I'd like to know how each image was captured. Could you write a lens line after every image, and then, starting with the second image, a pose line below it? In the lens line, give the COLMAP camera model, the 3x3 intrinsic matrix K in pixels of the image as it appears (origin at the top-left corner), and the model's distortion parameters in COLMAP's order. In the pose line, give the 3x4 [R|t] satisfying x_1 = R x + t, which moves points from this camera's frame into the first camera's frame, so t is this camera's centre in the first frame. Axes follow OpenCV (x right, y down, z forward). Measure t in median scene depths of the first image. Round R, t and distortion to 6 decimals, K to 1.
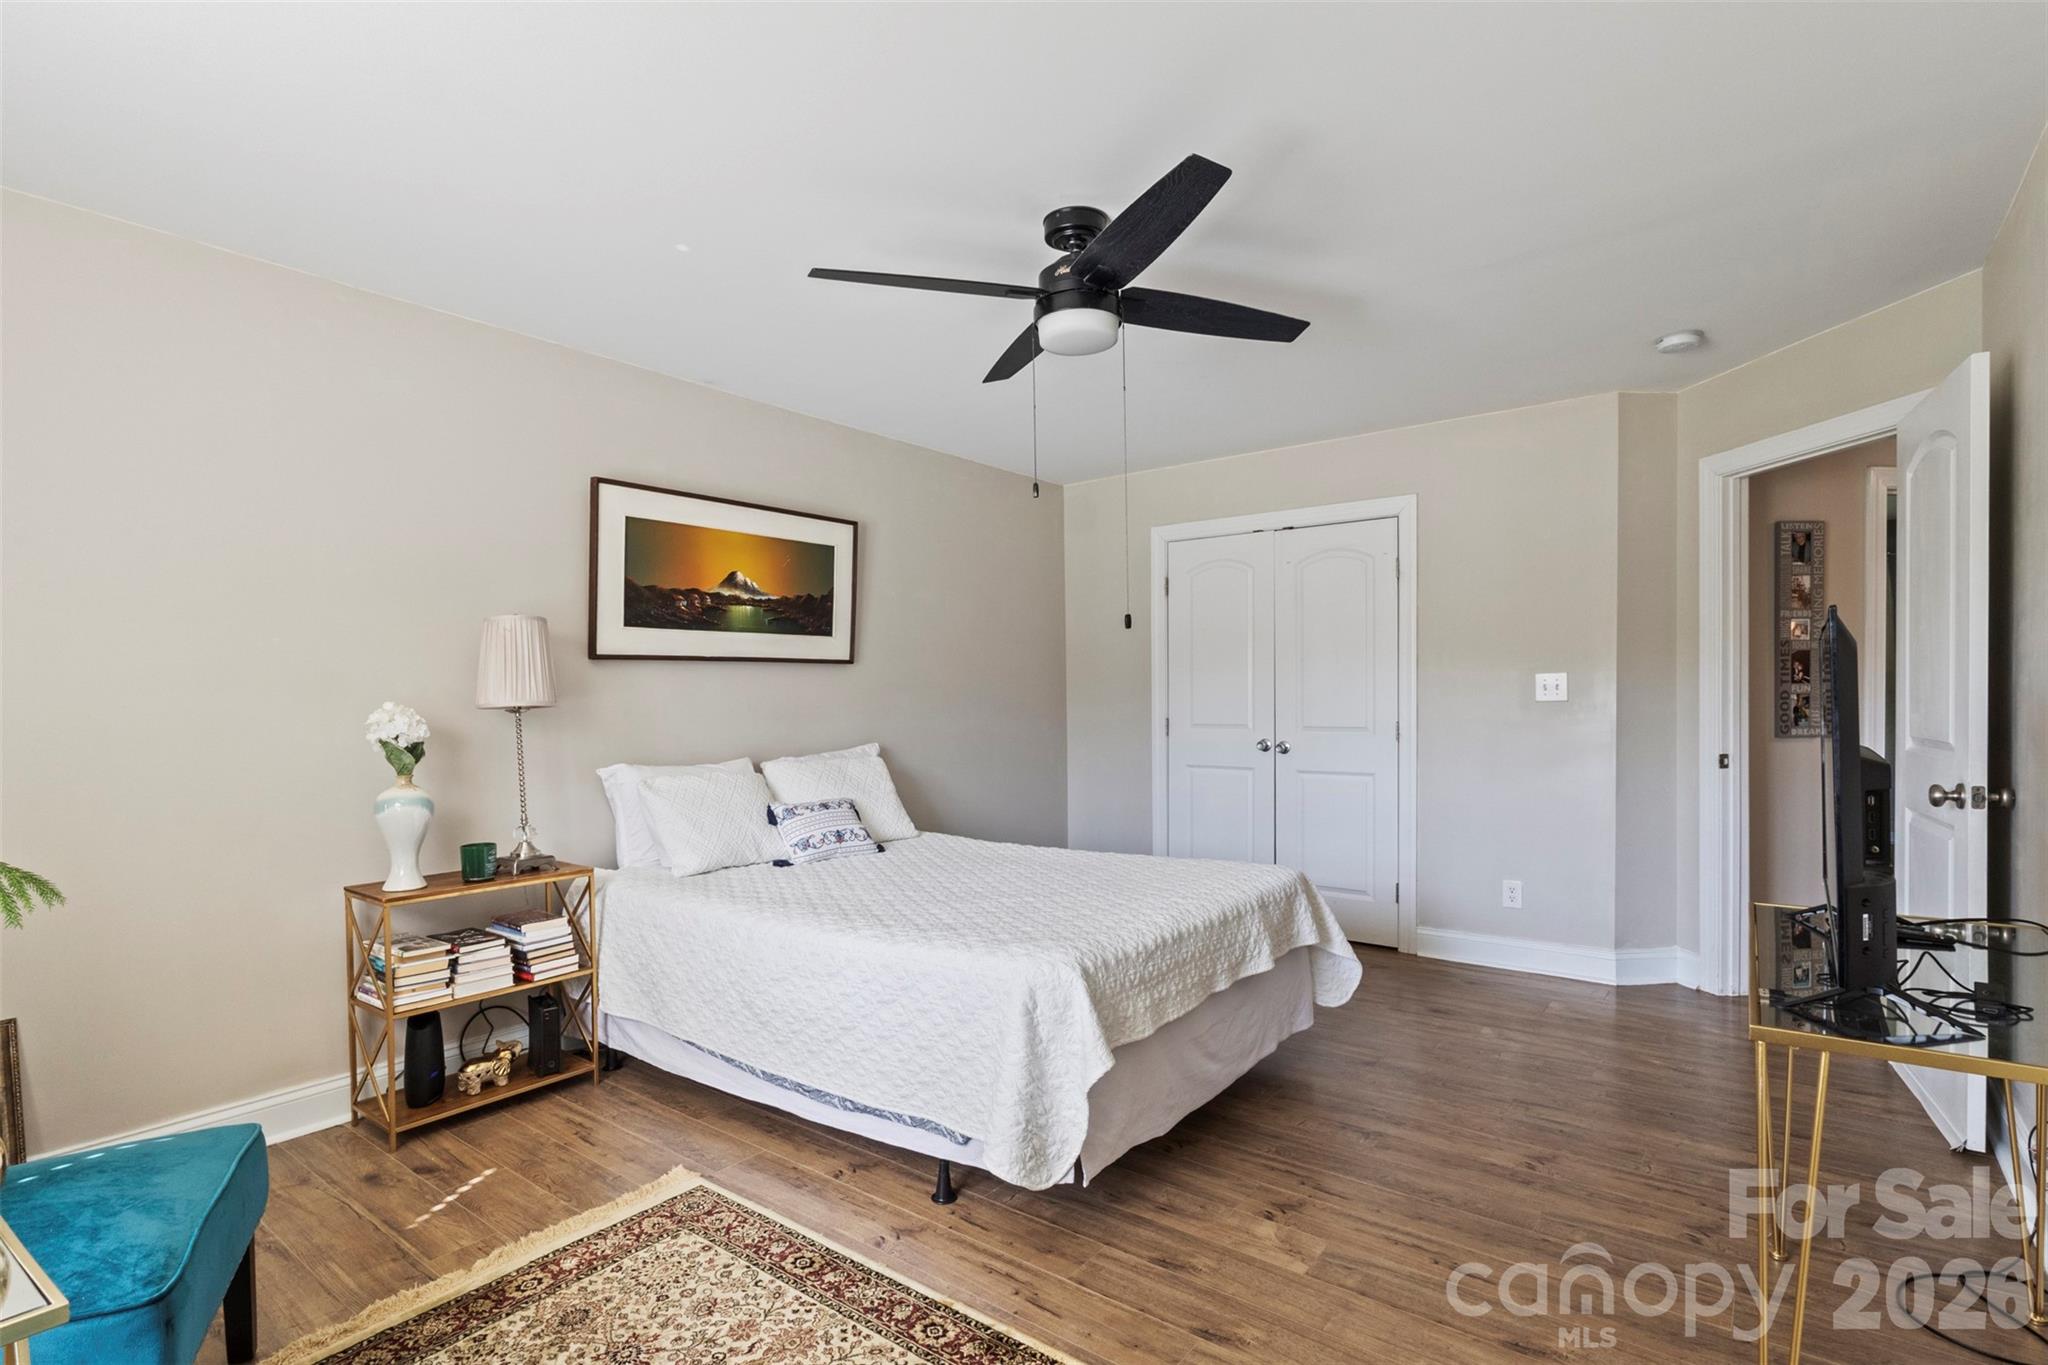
lens RADIAL K [[971.3, 0, 1024.1], [0, 971.3, 695.6], [0, 0, 1]] dist [0.003188, 0.002225]
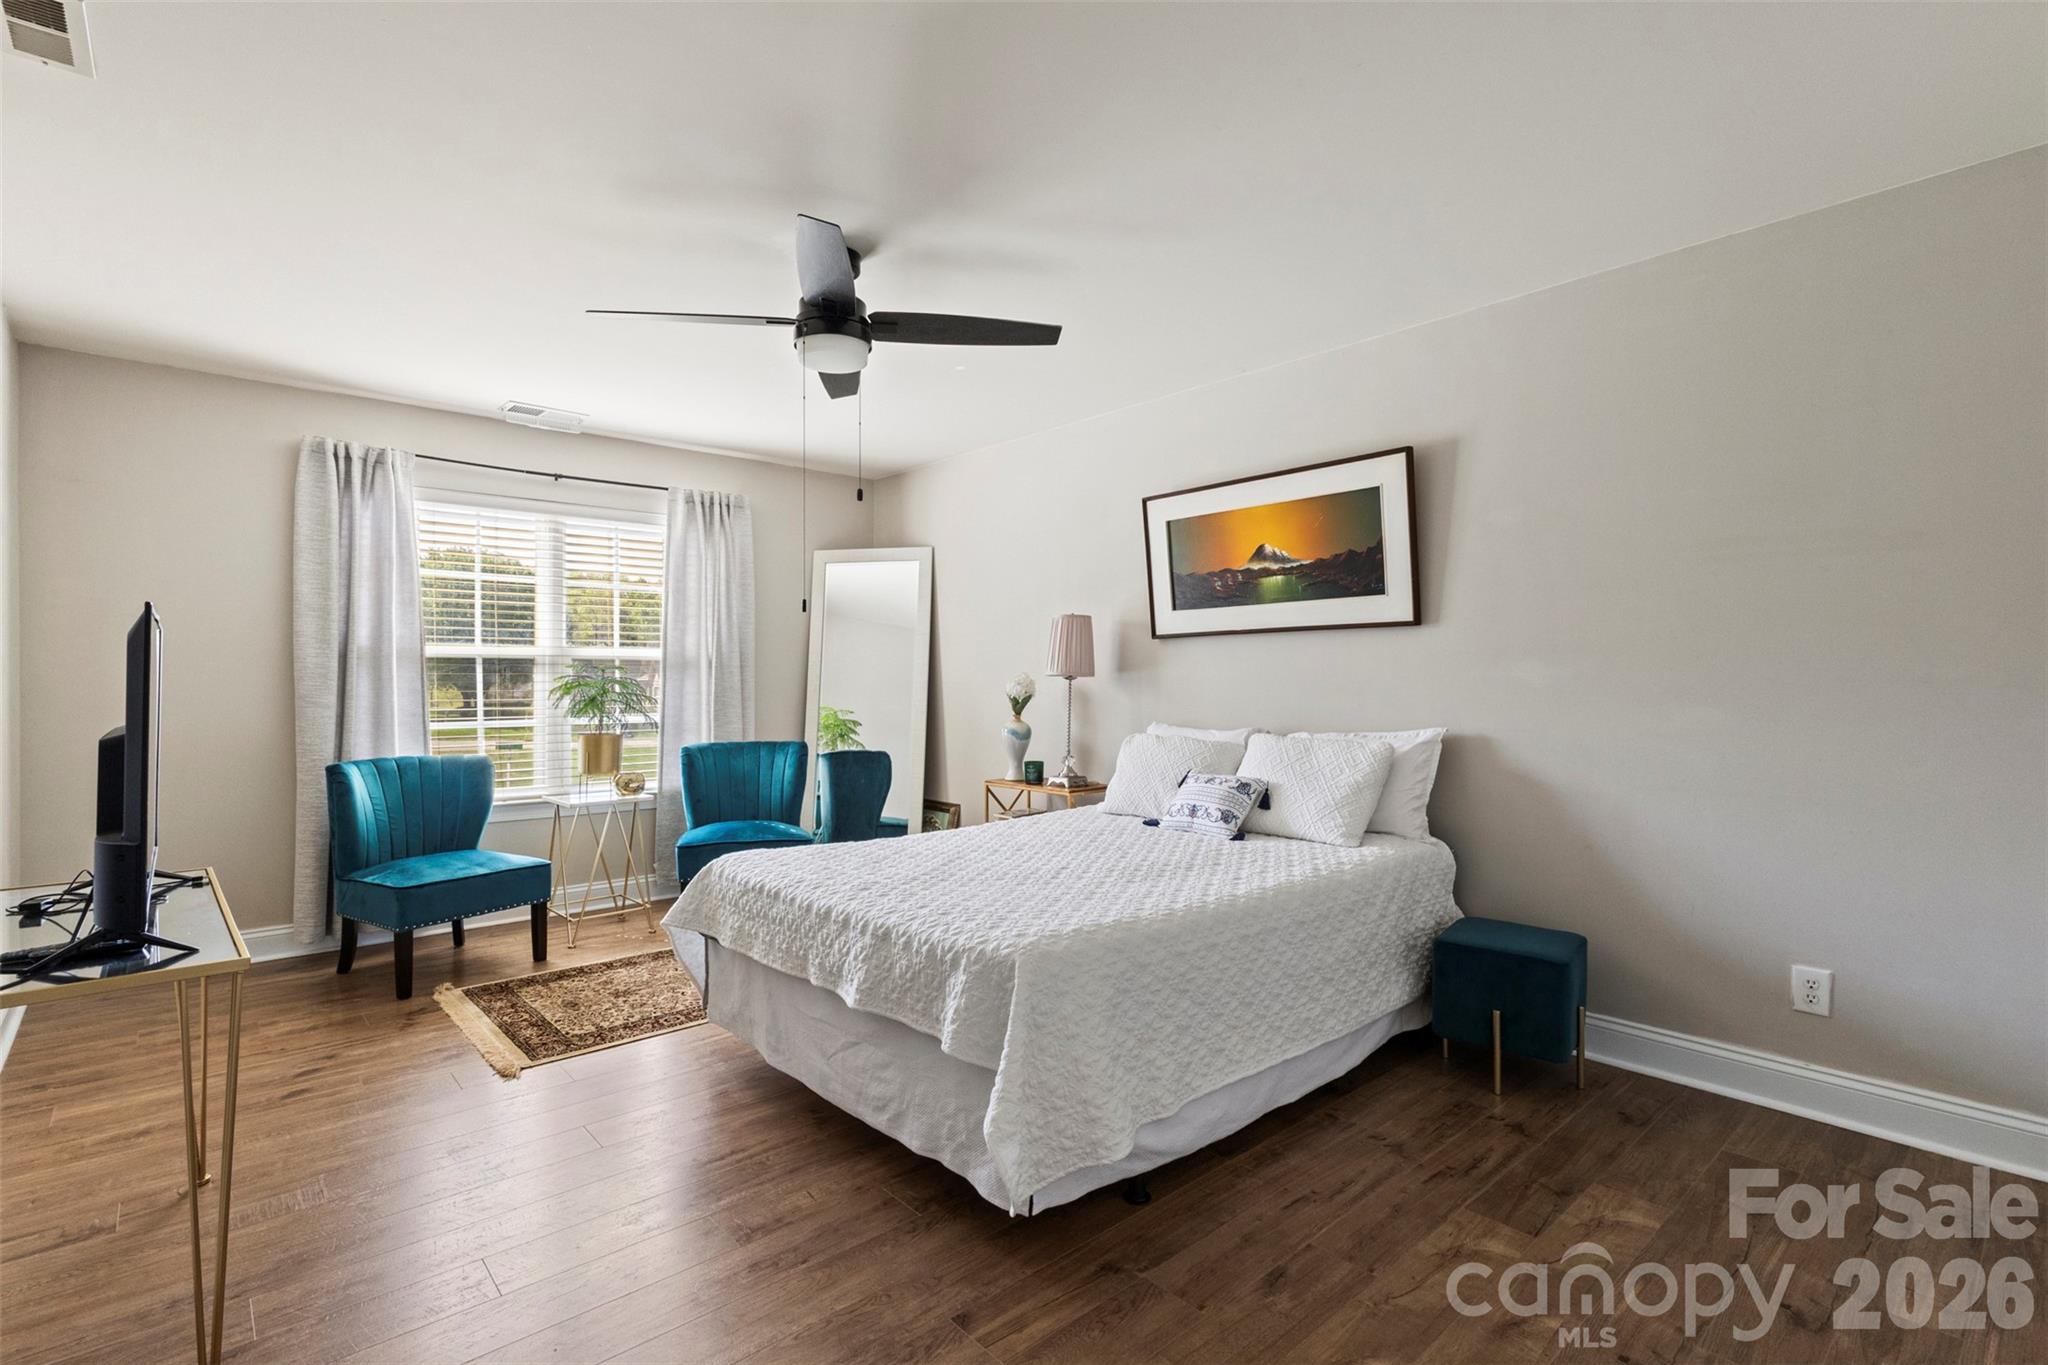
lens RADIAL K [[971.3, 0, 1023.7], [0, 971.3, 668.8], [0, 0, 1]] dist [0.003188, 0.002225]
pose [[-0.182923, -0.001148, -0.983127, 0.743113], [0.002390, 0.999996, -0.001612, 0.003176], [0.983124, -0.002644, -0.182919, 0.938452]]
